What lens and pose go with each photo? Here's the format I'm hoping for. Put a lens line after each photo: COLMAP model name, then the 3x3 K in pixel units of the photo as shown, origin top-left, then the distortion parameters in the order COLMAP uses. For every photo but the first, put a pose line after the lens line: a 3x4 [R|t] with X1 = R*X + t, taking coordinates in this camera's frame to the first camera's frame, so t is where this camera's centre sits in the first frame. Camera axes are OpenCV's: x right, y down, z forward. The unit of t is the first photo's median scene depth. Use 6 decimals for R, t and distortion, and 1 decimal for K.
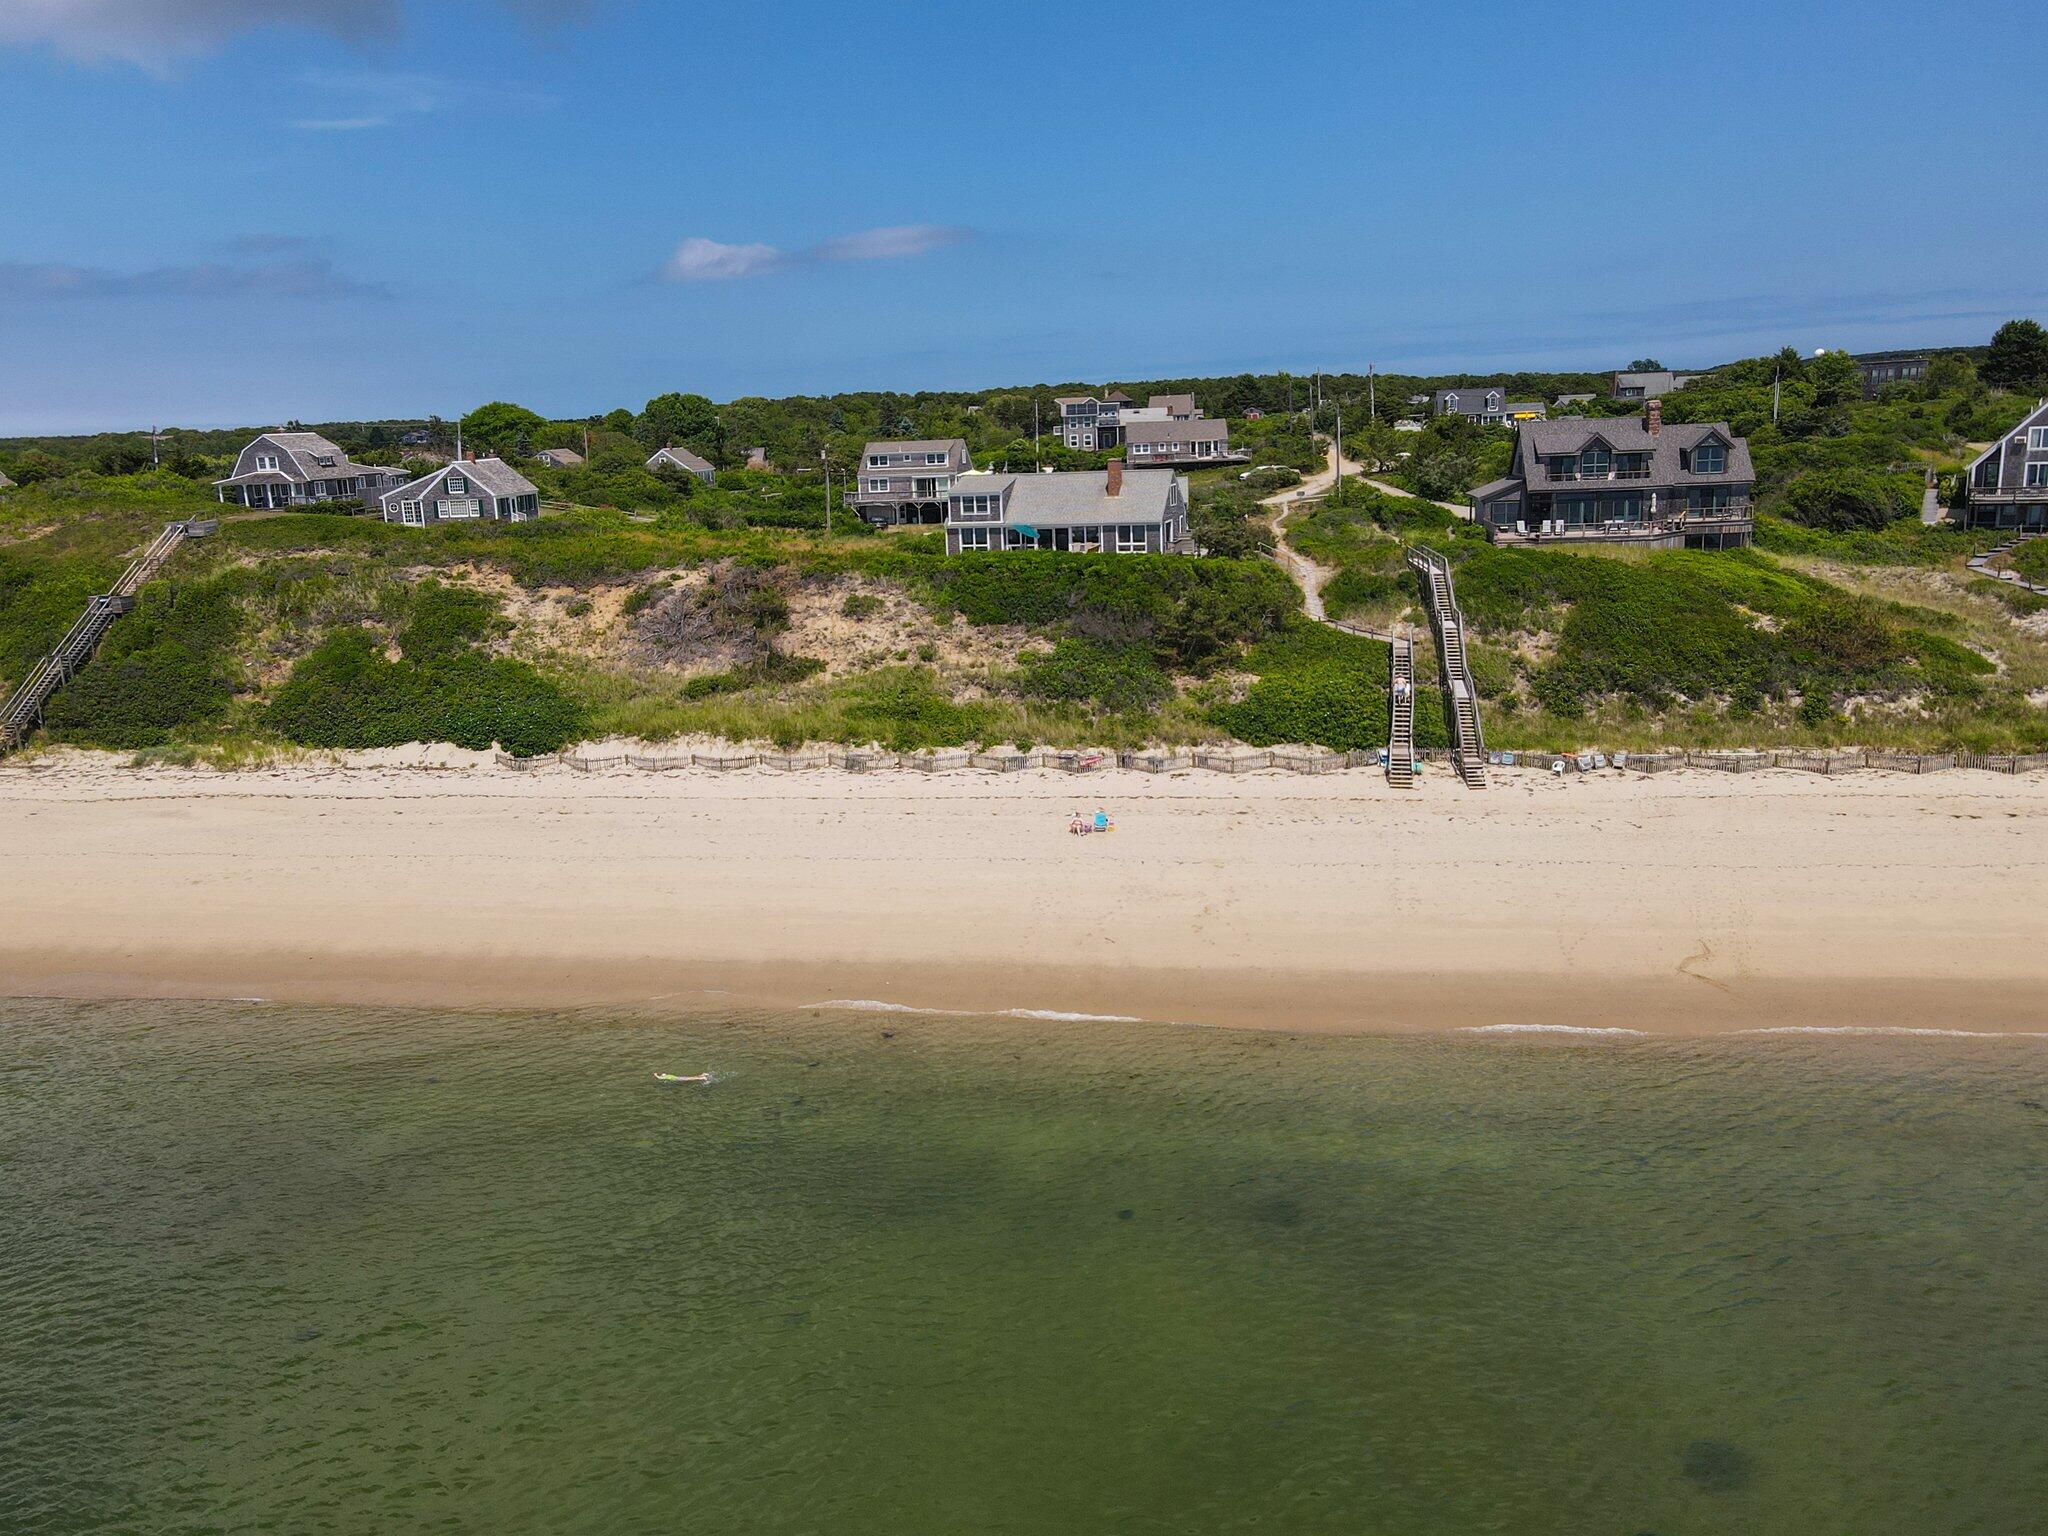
lens RADIAL K [[1524.0, 0, 1024.0], [0, 1524.0, 768.0], [0, 0, 1]] dist [-0.024083, 0.112470]
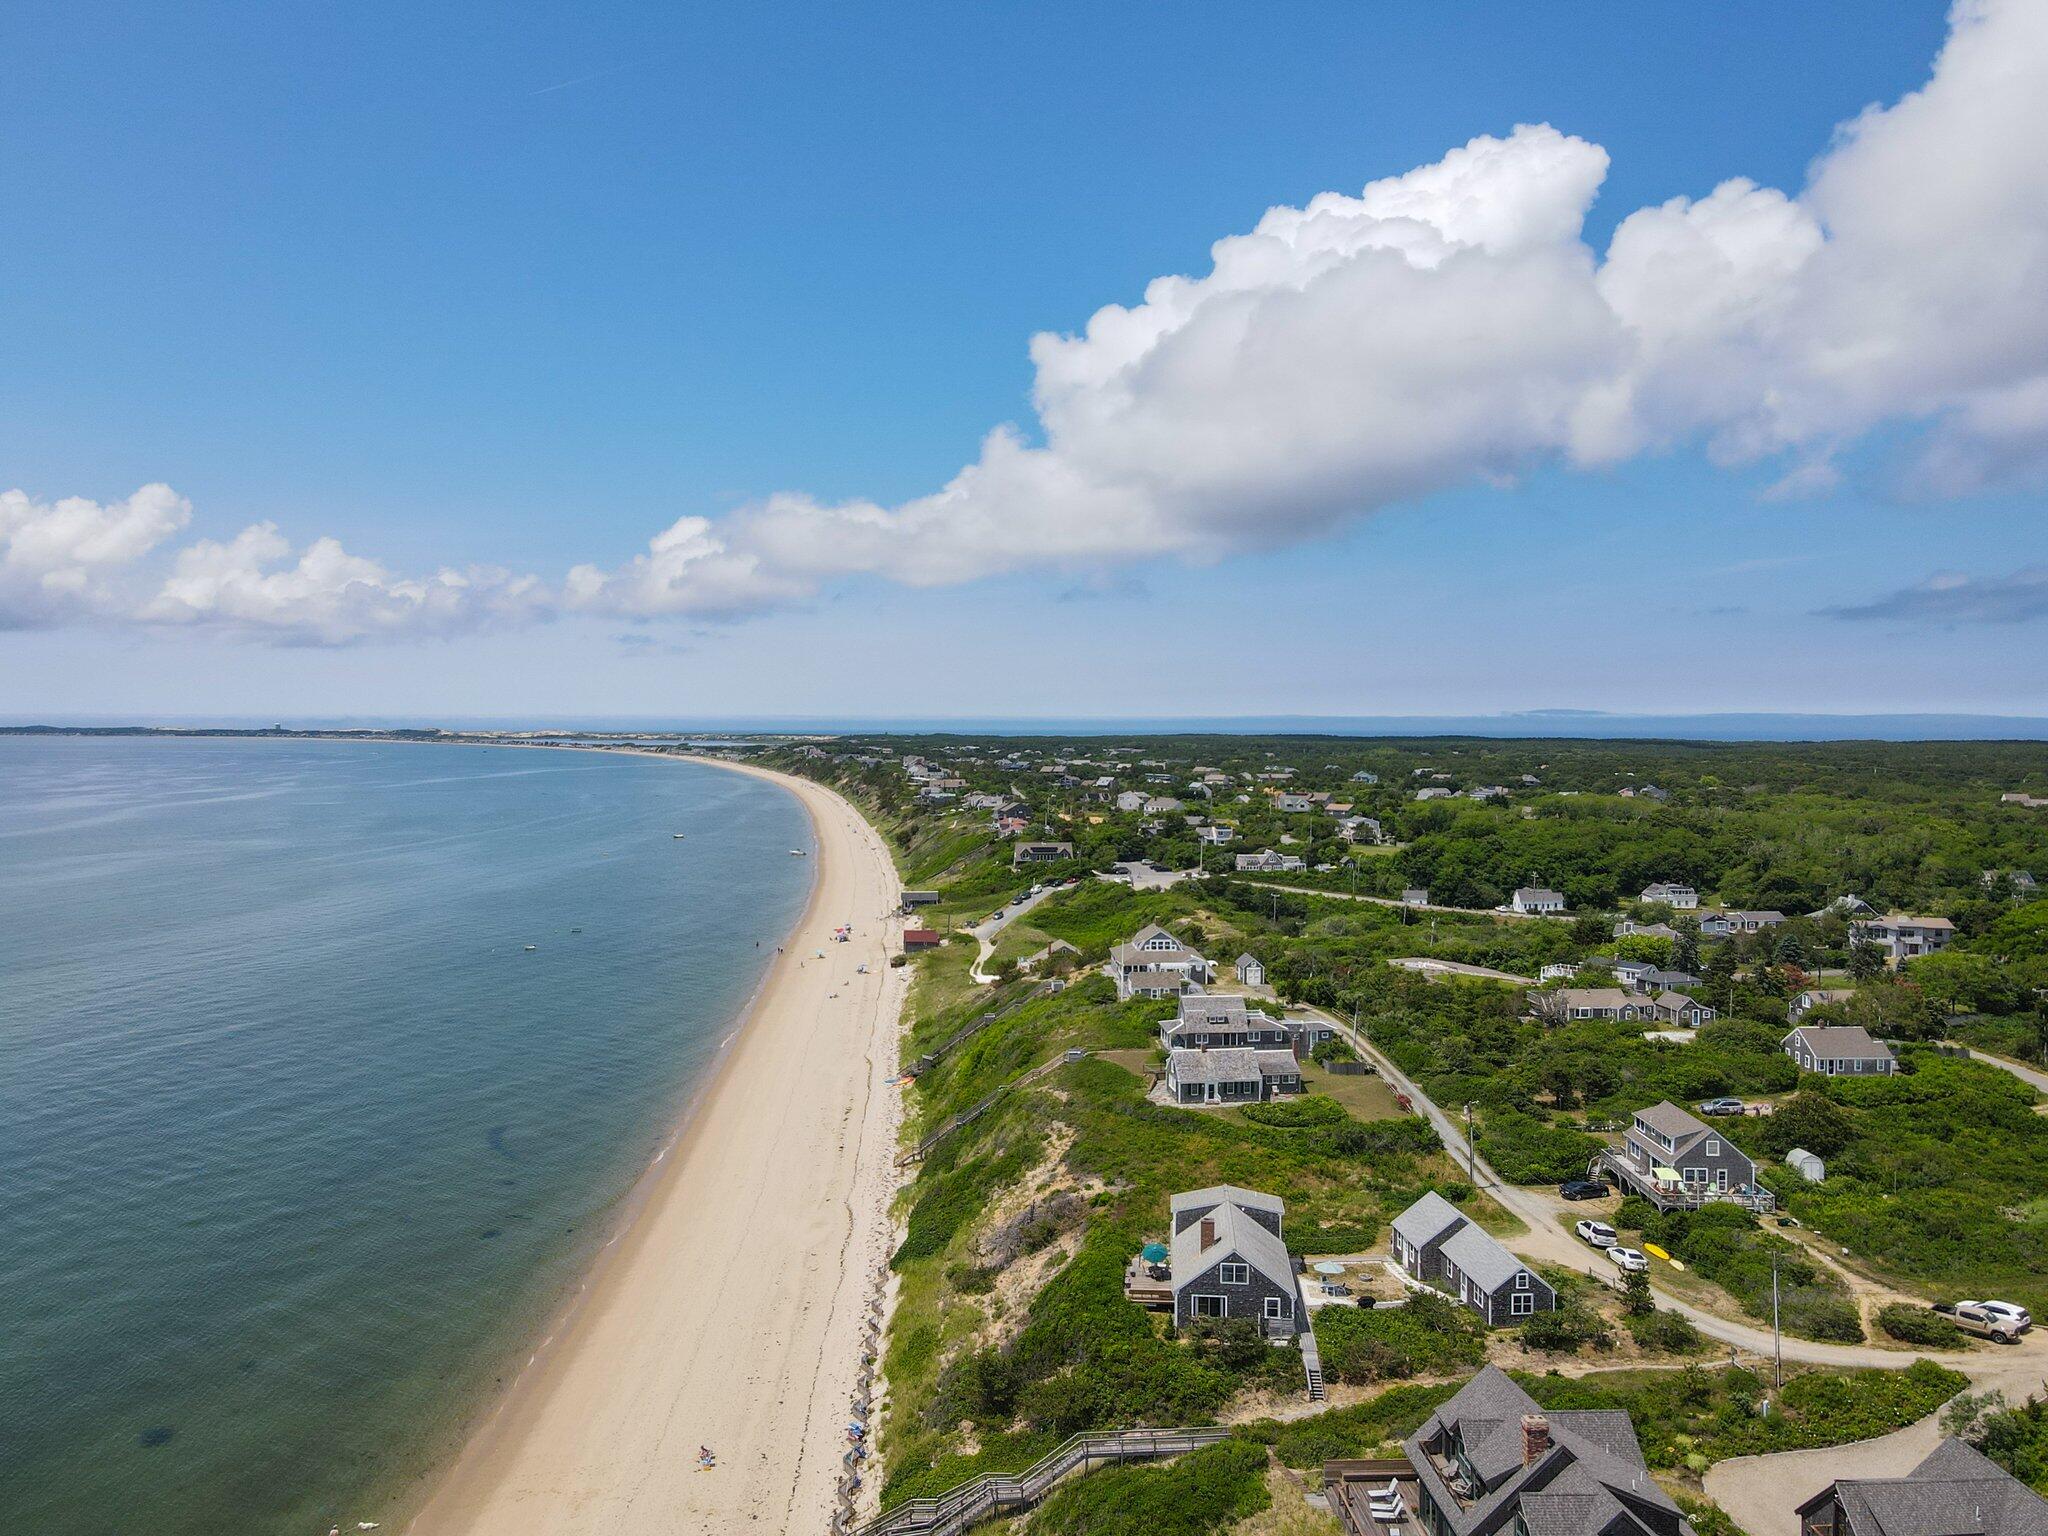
lens RADIAL K [[1524.0, 0, 1024.0], [0, 1524.0, 768.0], [0, 0, 1]] dist [-0.024083, 0.112470]
pose [[0.200925, 0.070019, -0.977101, 1.088241], [-0.233498, 0.972116, 0.021647, -0.519052], [0.951372, 0.223801, 0.211671, 0.593227]]
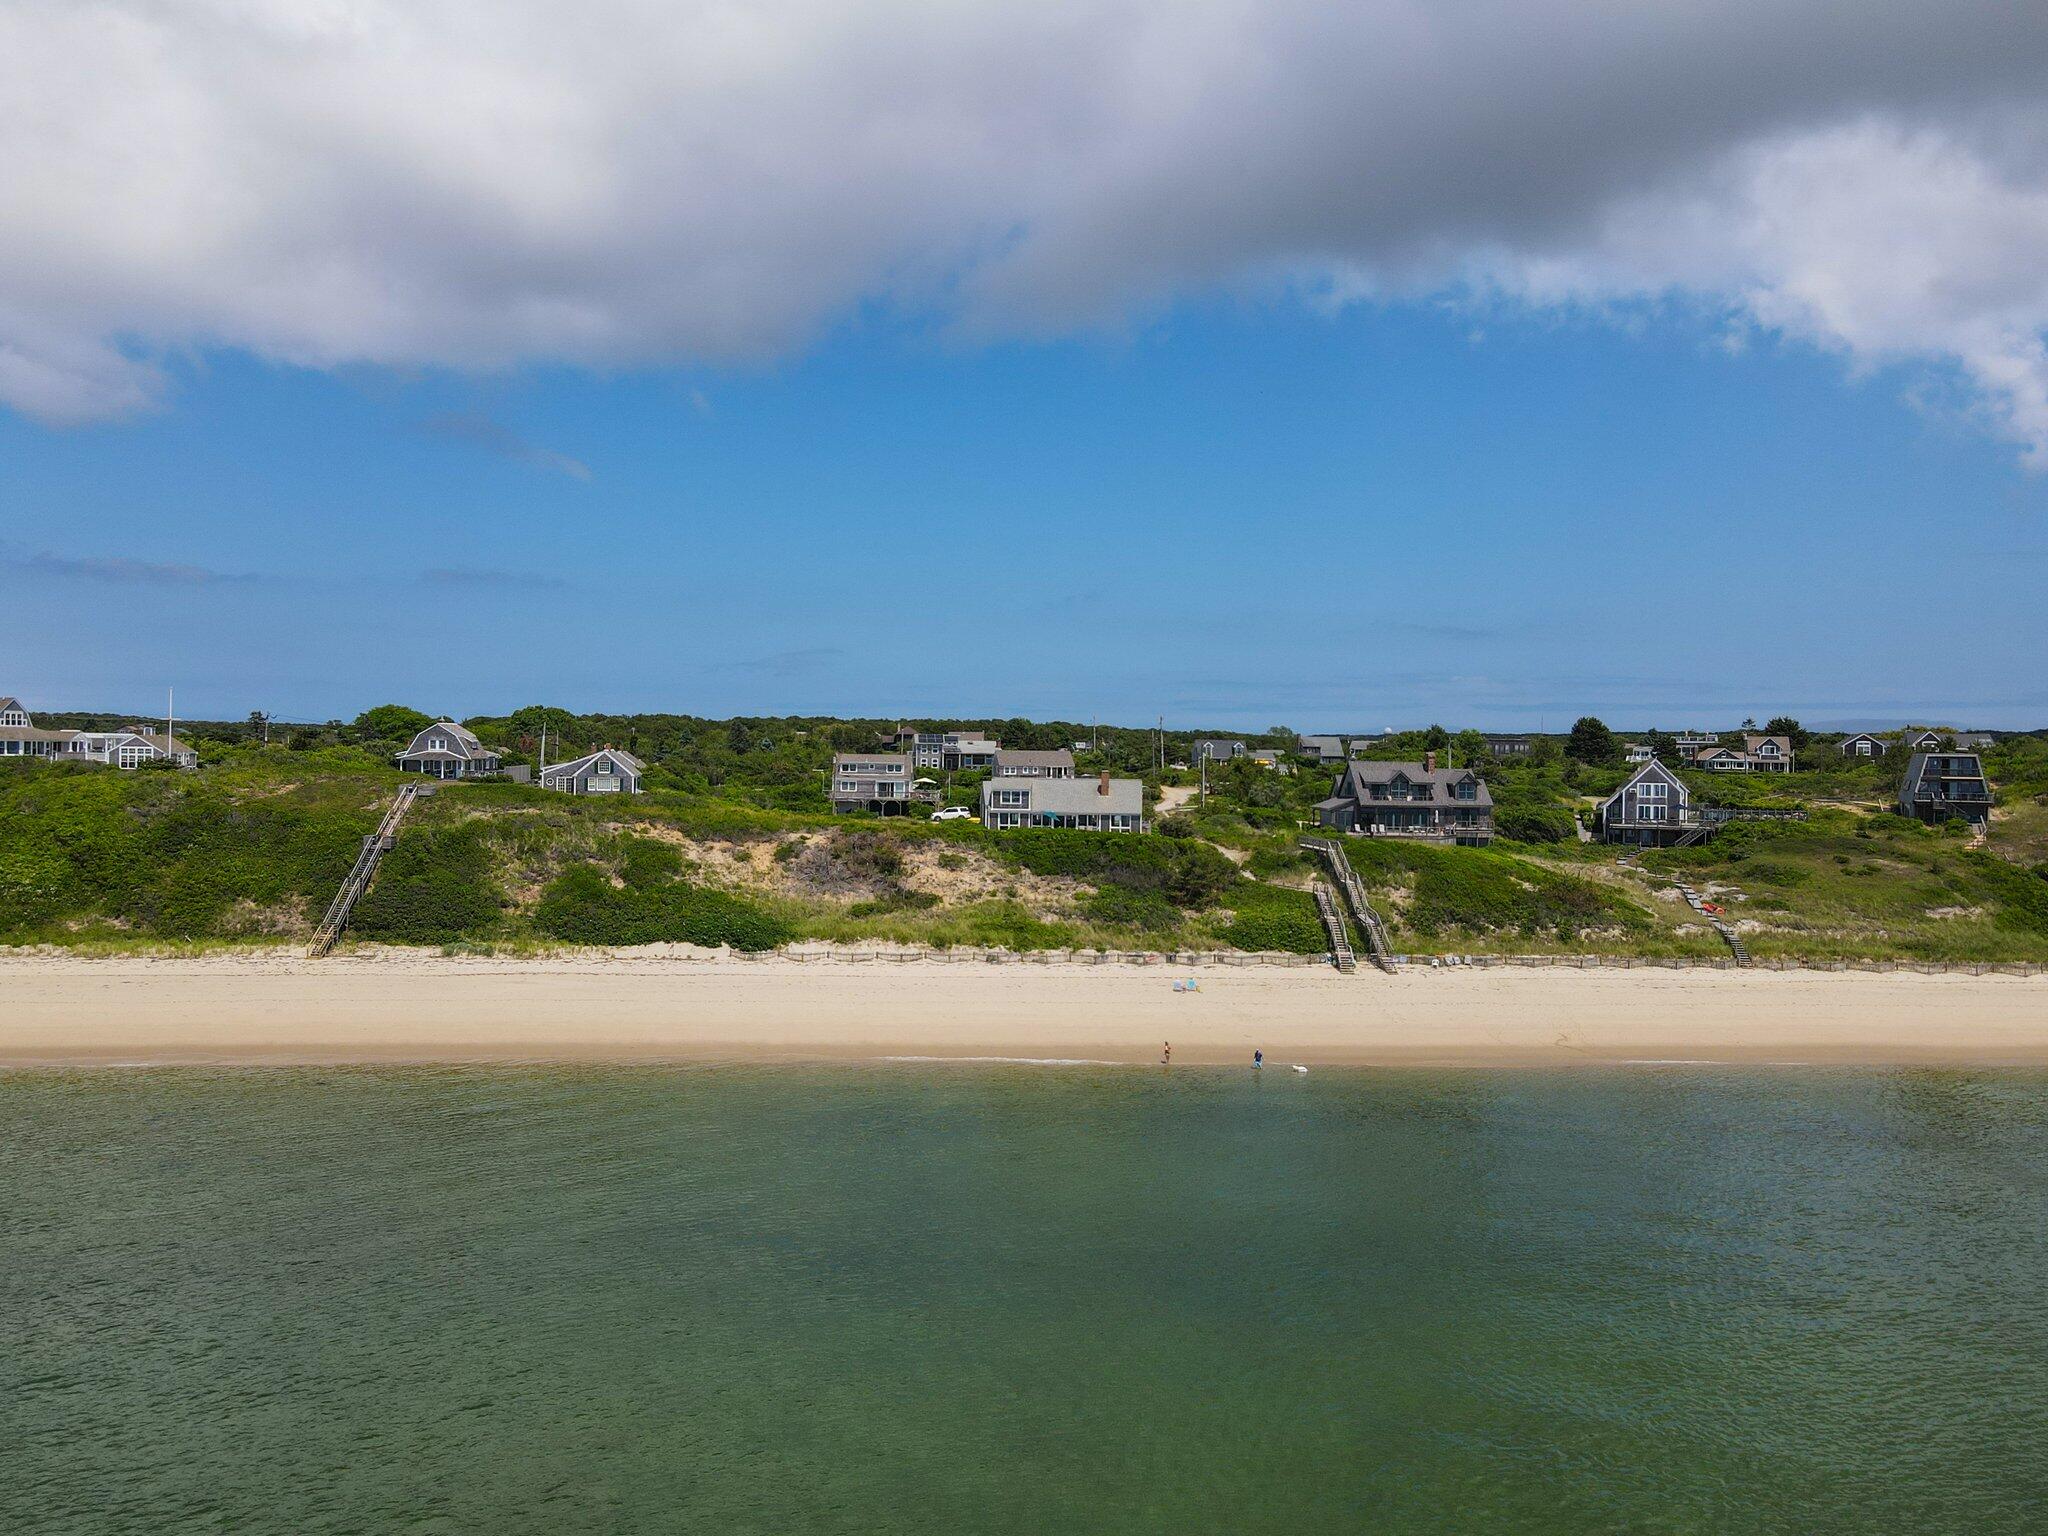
lens RADIAL K [[1468.7, 0, 1014.3], [0, 1468.7, 770.3], [0, 0, 1]] dist [-0.004209, 0.001402]
pose [[0.974750, 0.050297, 0.217562, -0.347918], [-0.002731, 0.976915, -0.213612, 0.105088], [-0.223284, 0.207624, 0.952385, -0.353622]]
